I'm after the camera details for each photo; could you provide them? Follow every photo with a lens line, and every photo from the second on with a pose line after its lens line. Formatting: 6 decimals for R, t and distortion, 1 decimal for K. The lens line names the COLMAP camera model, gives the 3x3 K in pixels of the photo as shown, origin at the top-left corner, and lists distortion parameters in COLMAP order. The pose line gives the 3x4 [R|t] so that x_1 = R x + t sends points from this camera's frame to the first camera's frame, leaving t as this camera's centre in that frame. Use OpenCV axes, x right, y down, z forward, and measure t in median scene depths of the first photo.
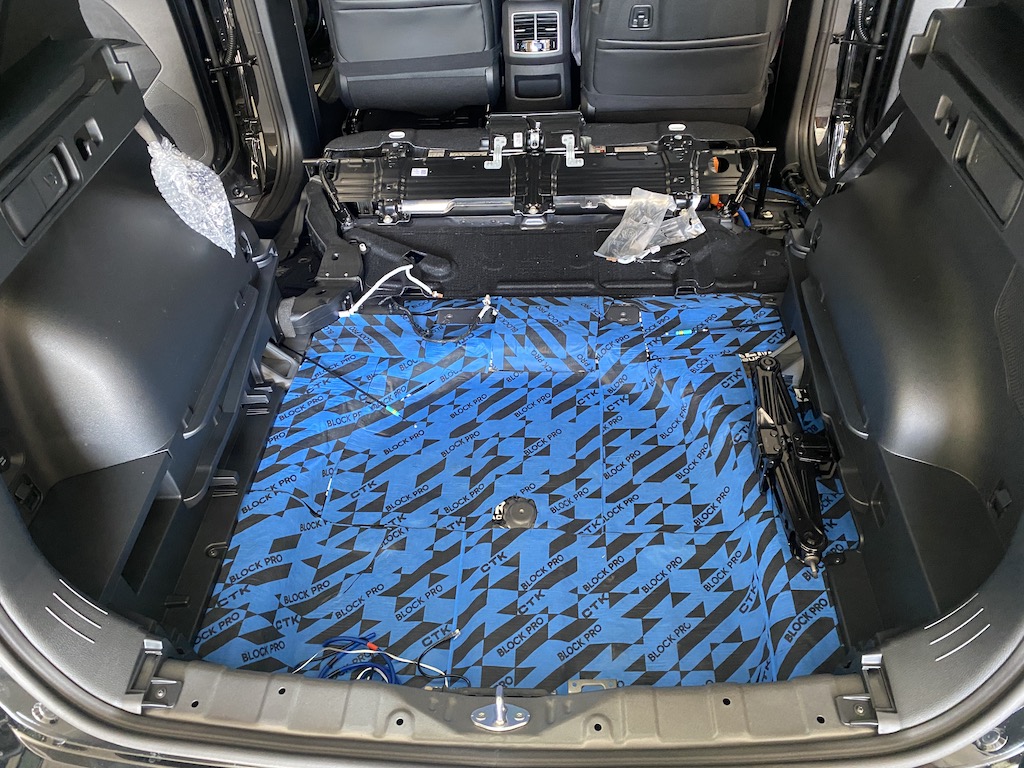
lens RADIAL K [[796.5, 0, 512.0], [0, 796.5, 384.0], [0, 0, 1]] dist [-0.007362, -0.002518]
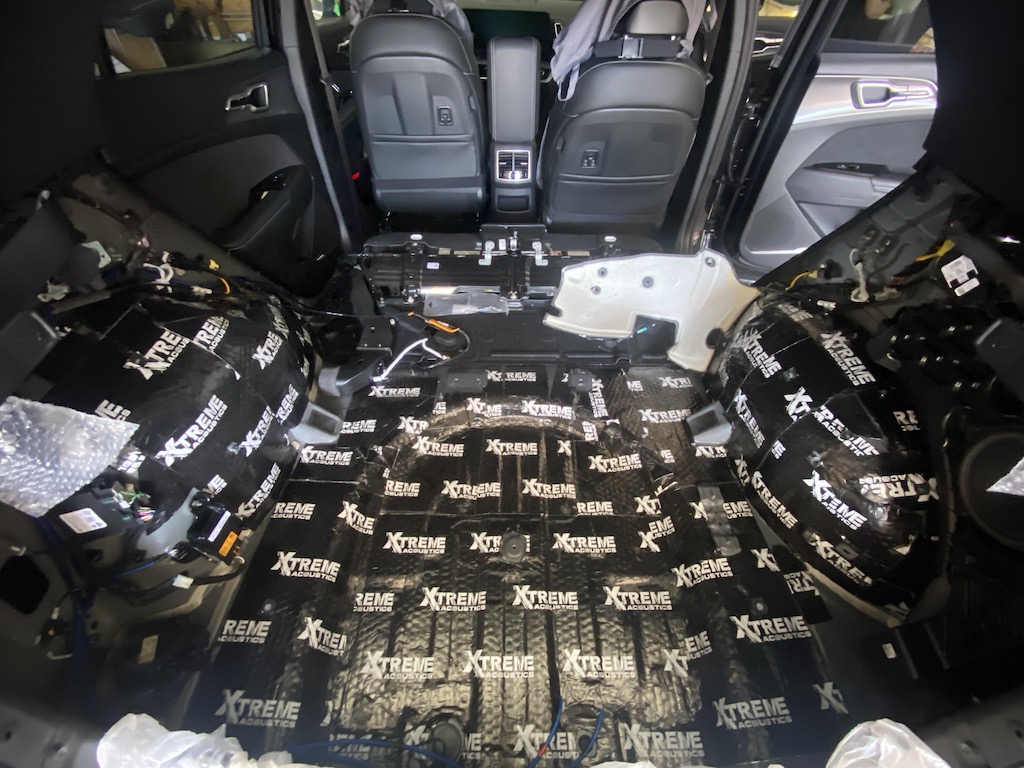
lens RADIAL K [[409.6, 0, 516.3], [0, 409.6, 388.4], [0, 0, 1]] dist [0.020478, -0.021676]
pose [[0.996199, 0.003415, 0.087042, -0.030807], [-0.011751, 0.995366, 0.095435, -0.118914], [-0.086313, -0.096095, 0.991623, 0.238012]]
